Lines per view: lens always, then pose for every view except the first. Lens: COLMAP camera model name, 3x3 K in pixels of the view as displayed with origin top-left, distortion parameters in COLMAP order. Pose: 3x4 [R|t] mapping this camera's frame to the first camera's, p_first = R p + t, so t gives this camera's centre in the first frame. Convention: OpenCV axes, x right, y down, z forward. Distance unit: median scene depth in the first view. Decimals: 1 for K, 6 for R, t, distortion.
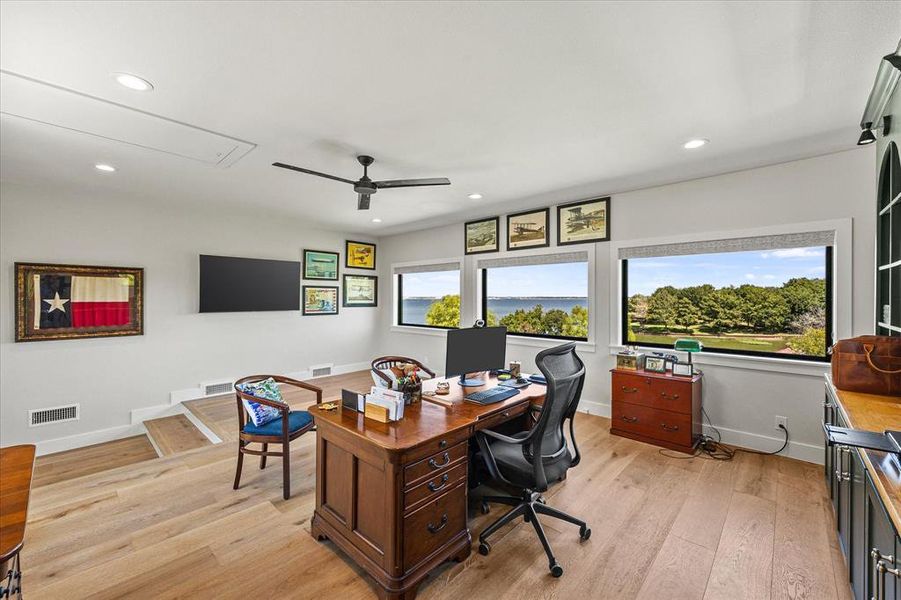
lens RADIAL K [[362.7, 0, 424.6], [0, 362.7, 301.1], [0, 0, 1]] dist [-0.002945, -0.000678]
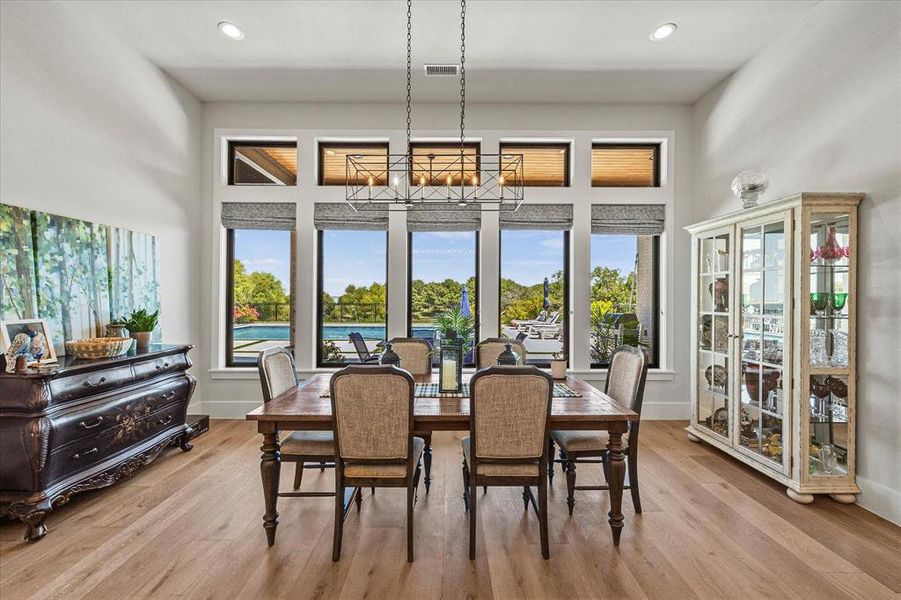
lens RADIAL K [[362.7, 0, 451.3], [0, 362.7, 299.5], [0, 0, 1]] dist [-0.002945, -0.000678]
pose [[0.700781, -0.001443, 0.713375, -0.025981], [-0.002852, 0.999984, 0.004825, 0.023873], [-0.713370, -0.005416, 0.700766, 0.098291]]
